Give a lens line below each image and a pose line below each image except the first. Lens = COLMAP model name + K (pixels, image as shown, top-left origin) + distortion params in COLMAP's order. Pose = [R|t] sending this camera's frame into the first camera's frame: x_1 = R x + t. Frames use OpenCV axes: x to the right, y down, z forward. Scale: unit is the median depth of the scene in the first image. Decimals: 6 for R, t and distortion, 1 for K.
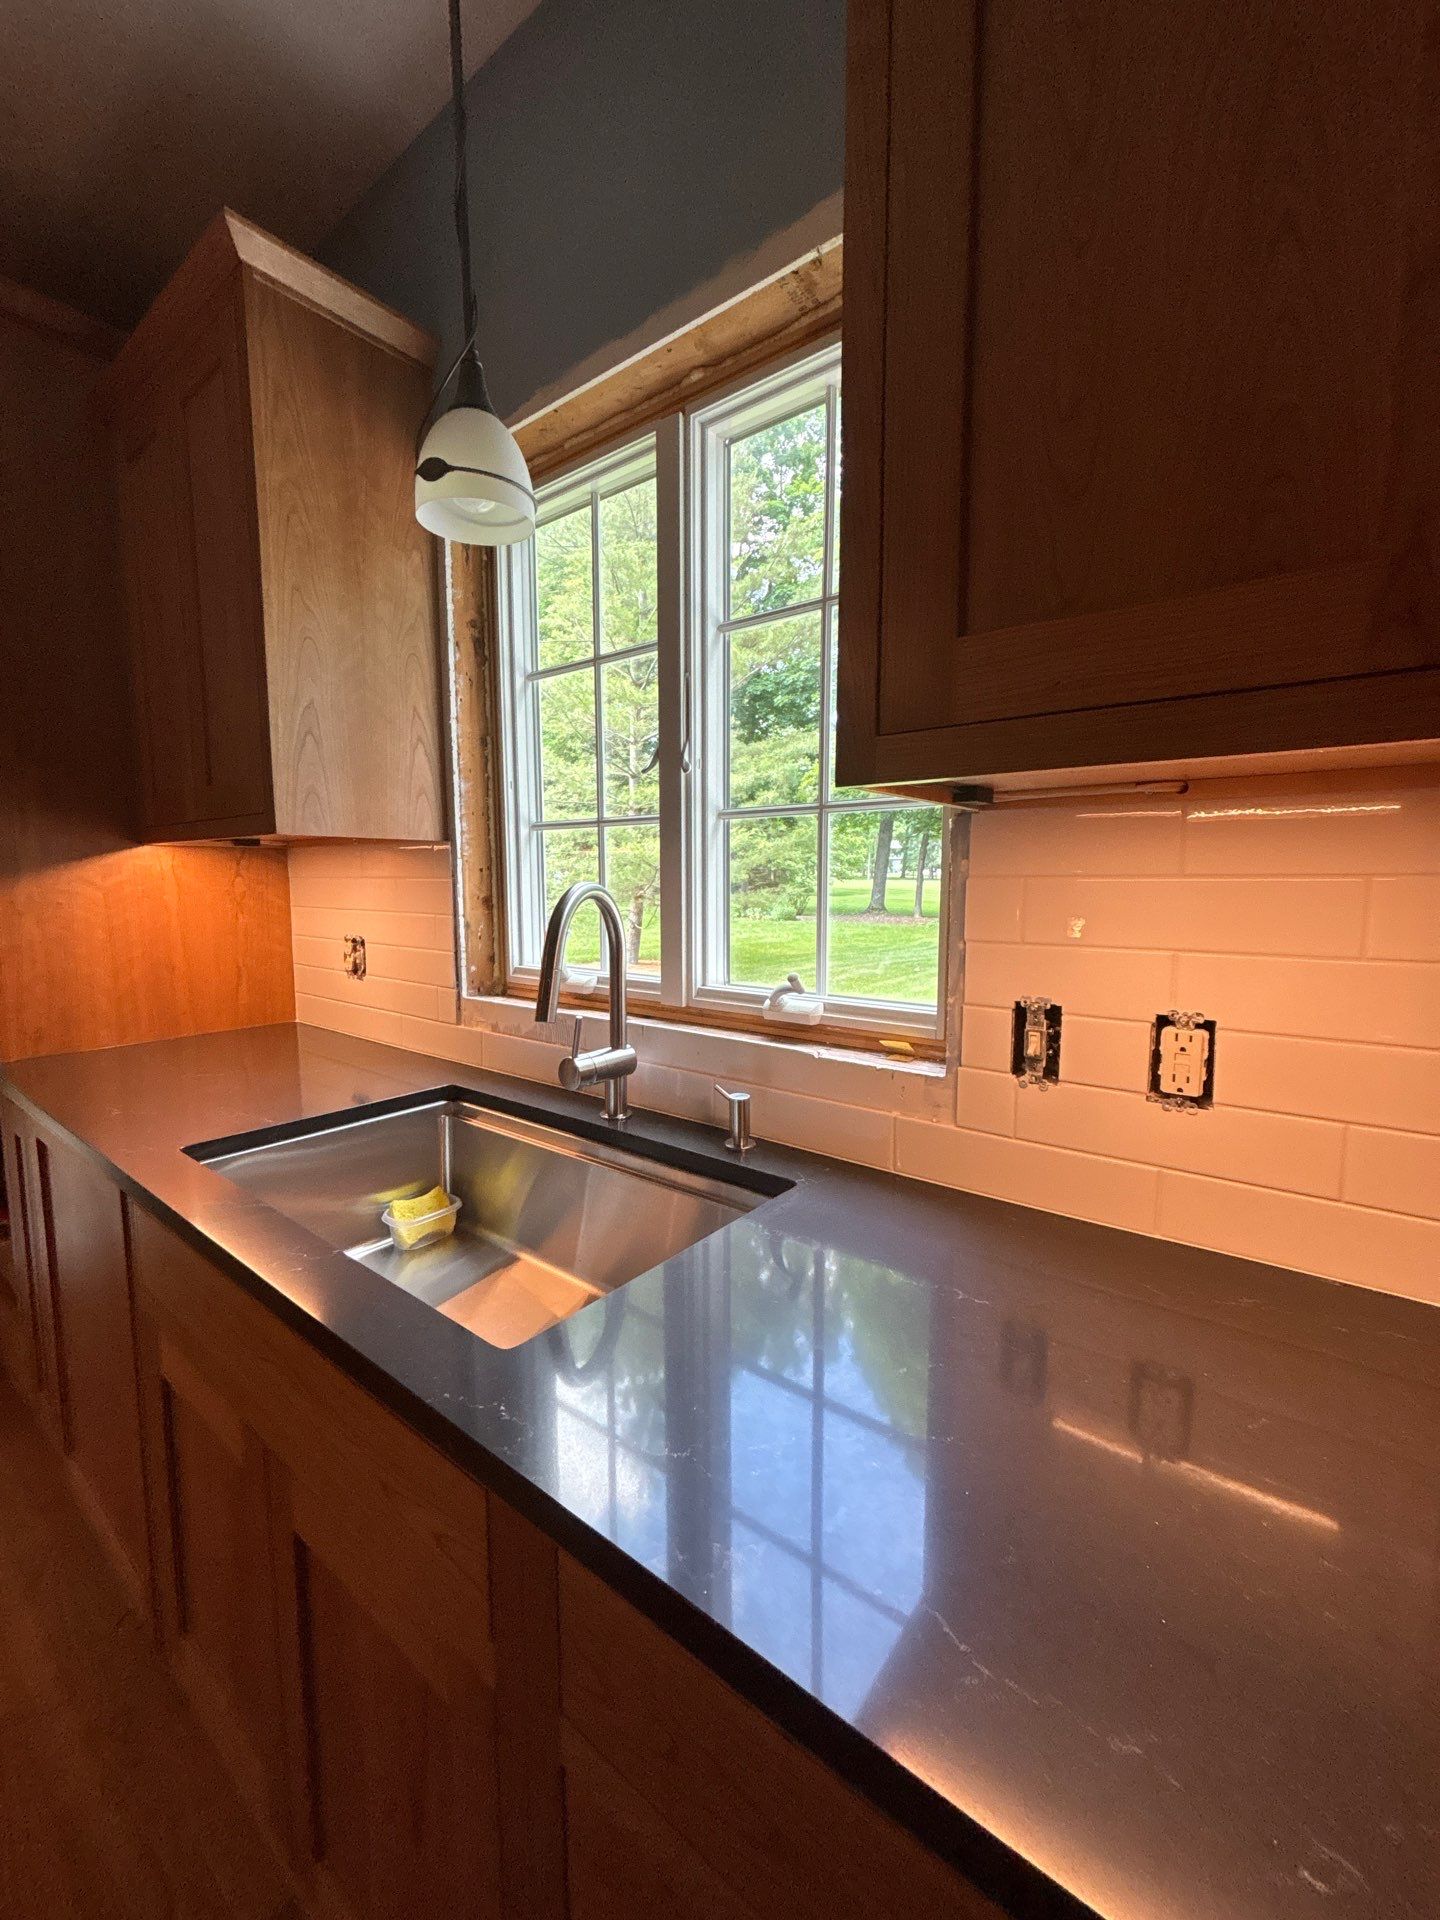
lens RADIAL K [[773.1, 0, 715.5], [0, 773.1, 957.6], [0, 0, 1]] dist [-0.000523, -0.000170]
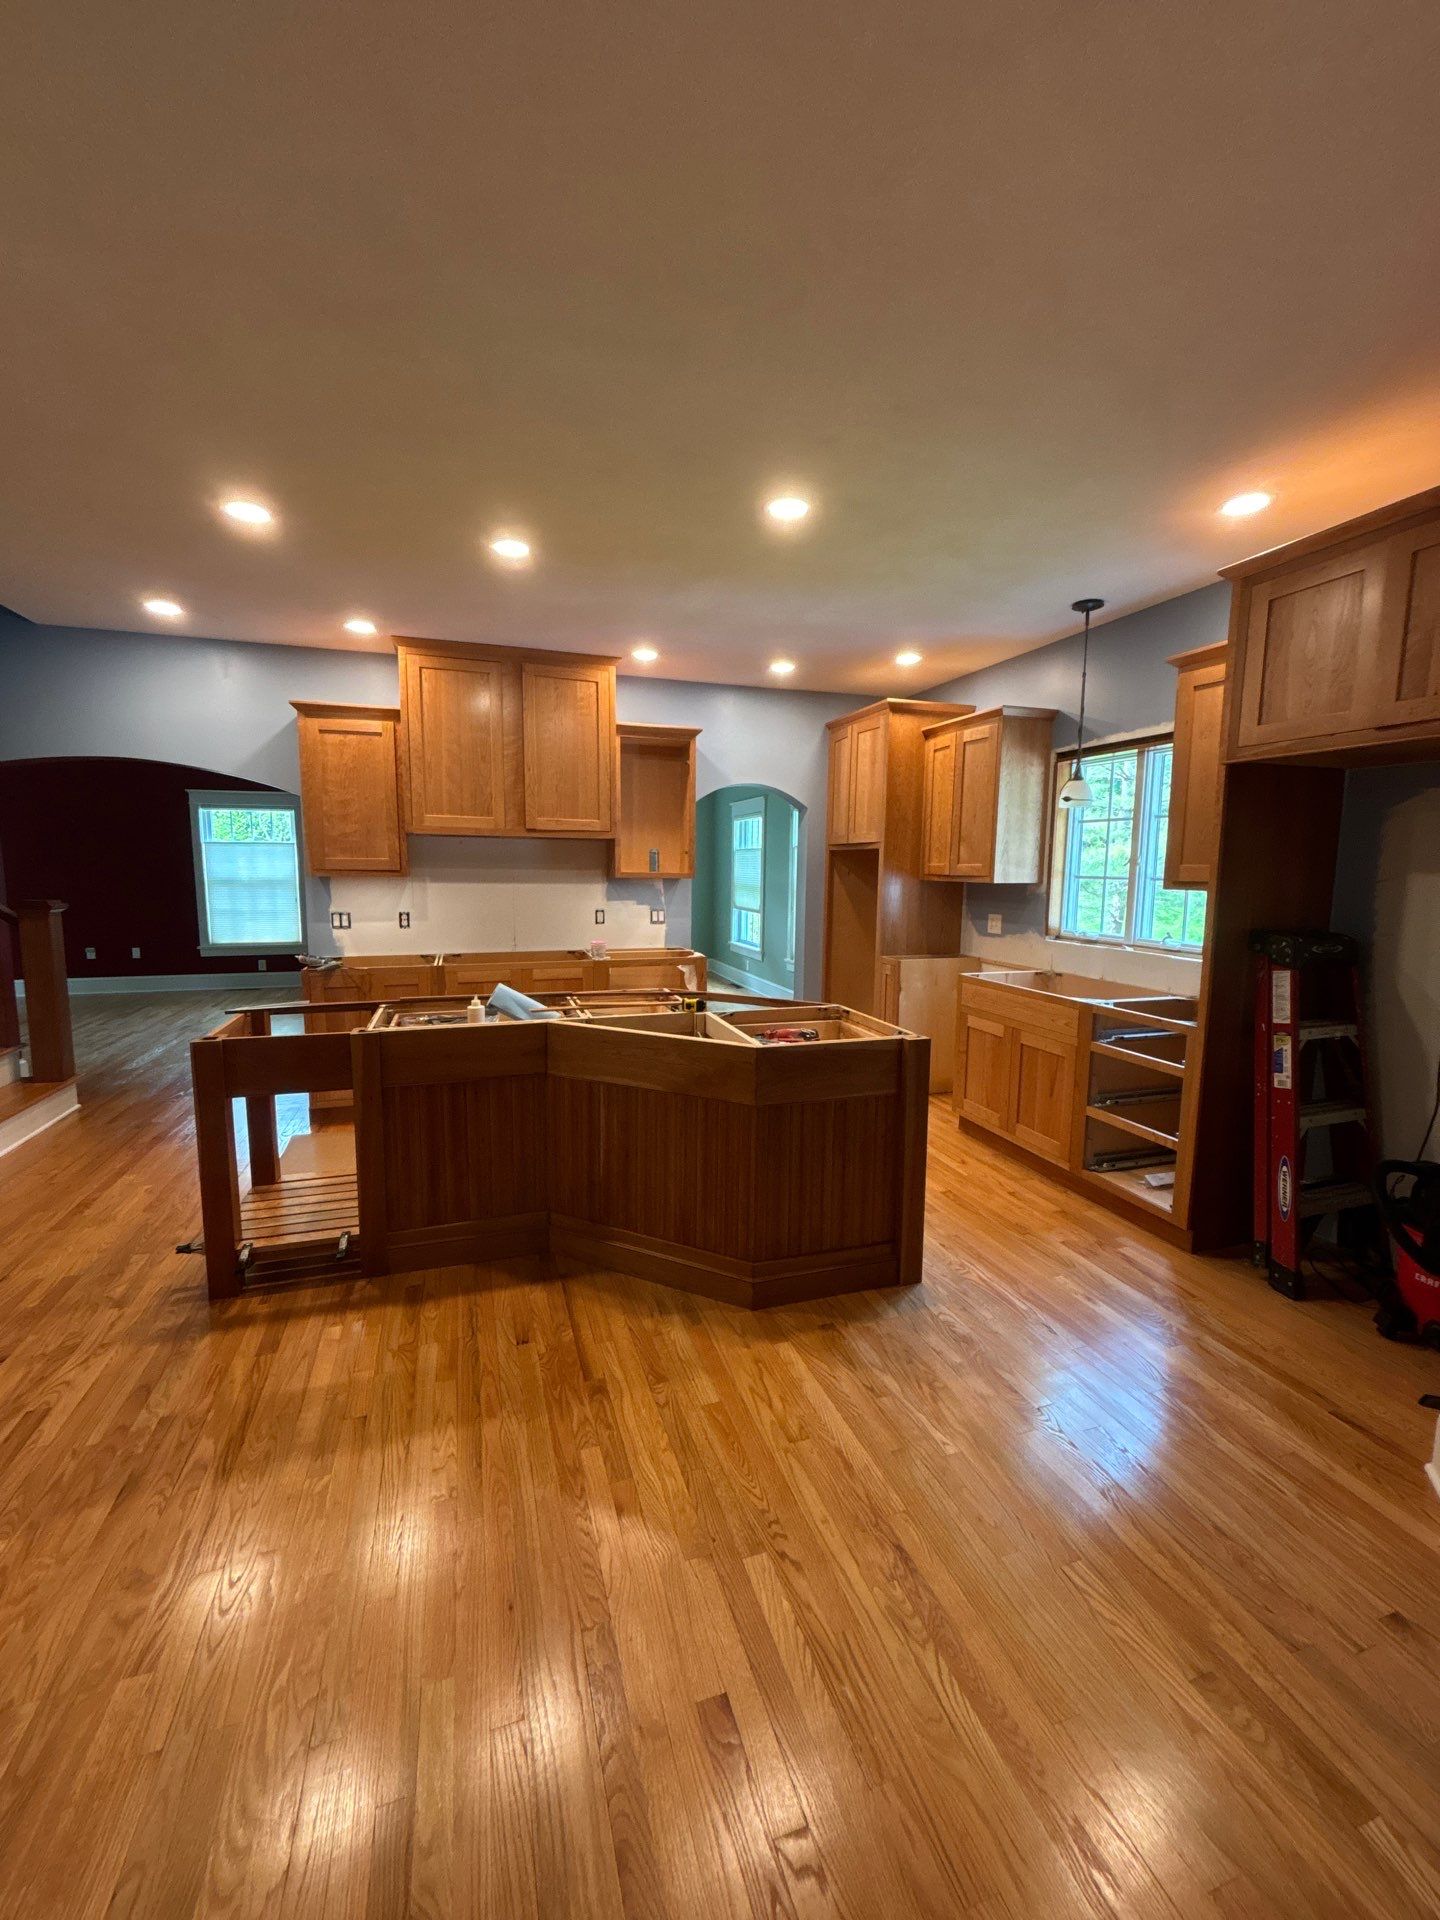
lens RADIAL K [[770.0, 0, 721.3], [0, 770.0, 956.7], [0, 0, 1]] dist [0.003321, 0.000054]
pose [[0.836952, 0.072299, -0.542480, 0.254662], [-0.064128, 0.997363, 0.033985, 0.112645], [0.543506, 0.006344, 0.839381, -2.400828]]
